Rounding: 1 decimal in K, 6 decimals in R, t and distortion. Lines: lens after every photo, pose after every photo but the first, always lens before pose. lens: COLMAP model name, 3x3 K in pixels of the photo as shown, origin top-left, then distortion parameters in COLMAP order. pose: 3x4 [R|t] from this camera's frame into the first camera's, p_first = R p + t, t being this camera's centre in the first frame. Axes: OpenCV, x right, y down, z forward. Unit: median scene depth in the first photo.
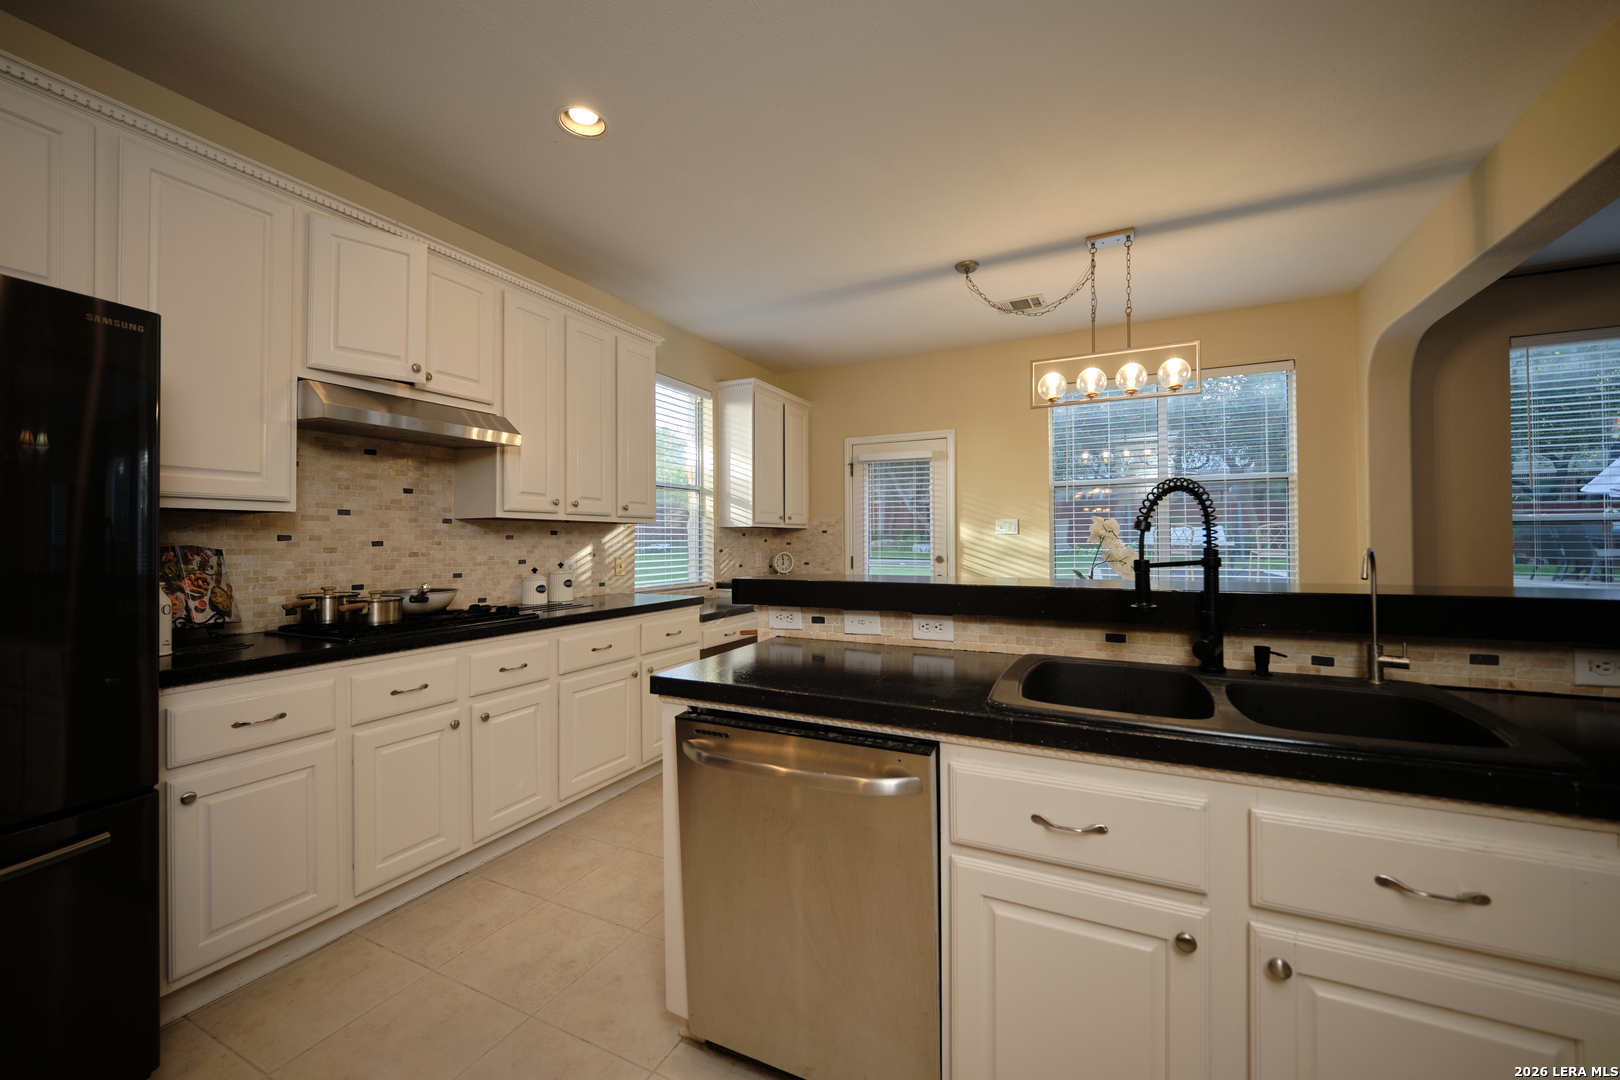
lens RADIAL K [[633.1, 0, 779.3], [0, 633.1, 539.1], [0, 0, 1]] dist [-0.001781, -0.000349]
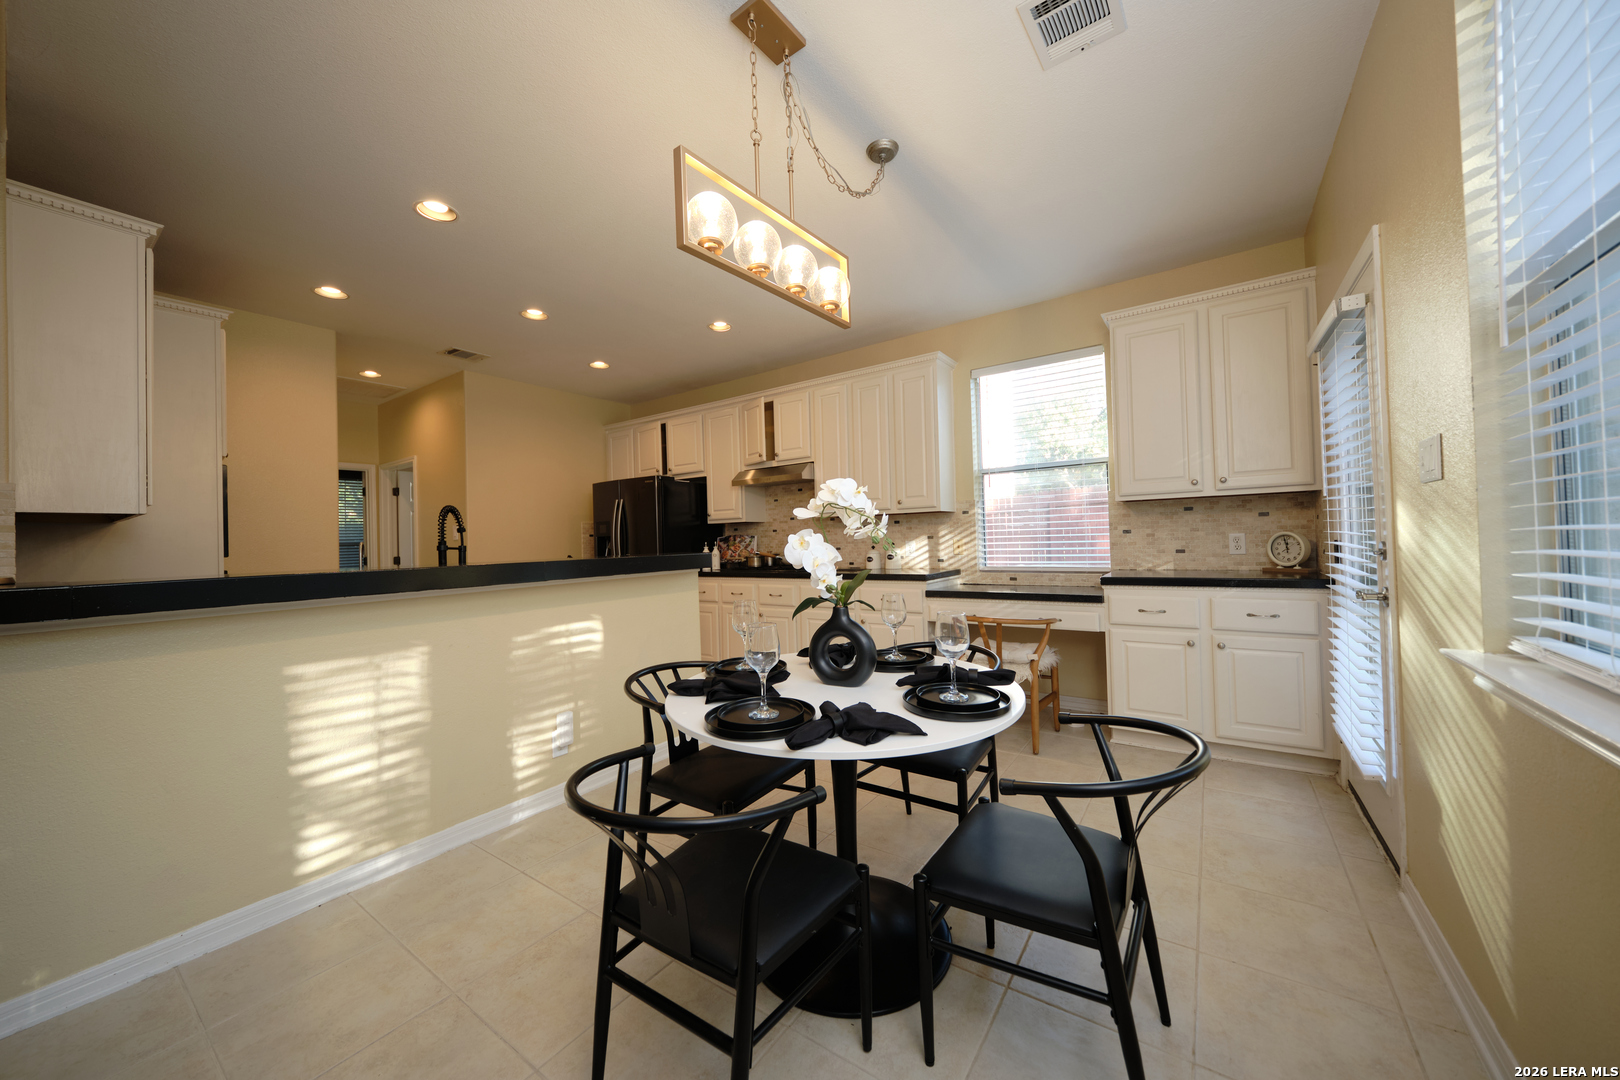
lens RADIAL K [[580.5, 0, 812.5], [0, 580.5, 533.0], [0, 0, 1]] dist [-0.000667, -0.000111]
pose [[-0.111826, -0.000037, -0.993728, 0.702966], [0.031069, 0.999511, -0.003533, 0.010605], [0.993242, -0.031269, -0.111771, 0.687960]]
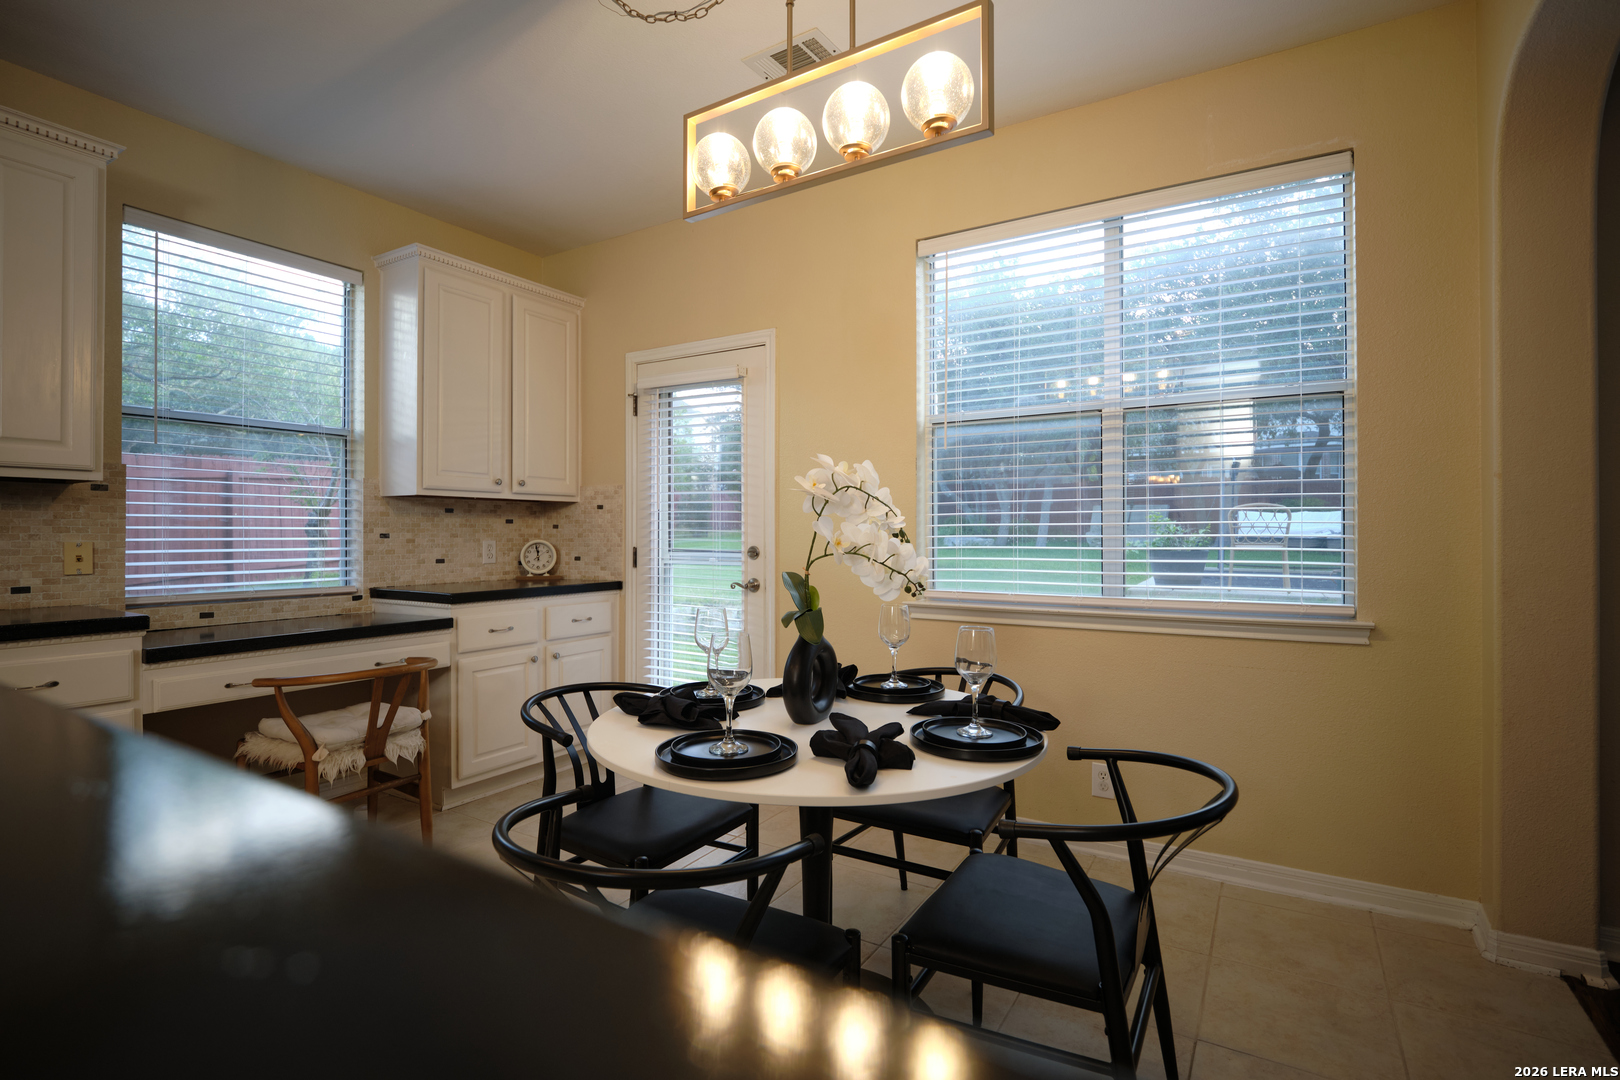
lens RADIAL K [[765.7, 0, 777.1], [0, 765.7, 534.9], [0, 0, 1]] dist [-0.000523, 0.000425]
pose [[0.997190, 0.006433, -0.074638, 0.338328], [-0.006205, 0.999975, 0.003291, 0.013420], [0.074657, -0.002819, 0.997205, 0.303931]]
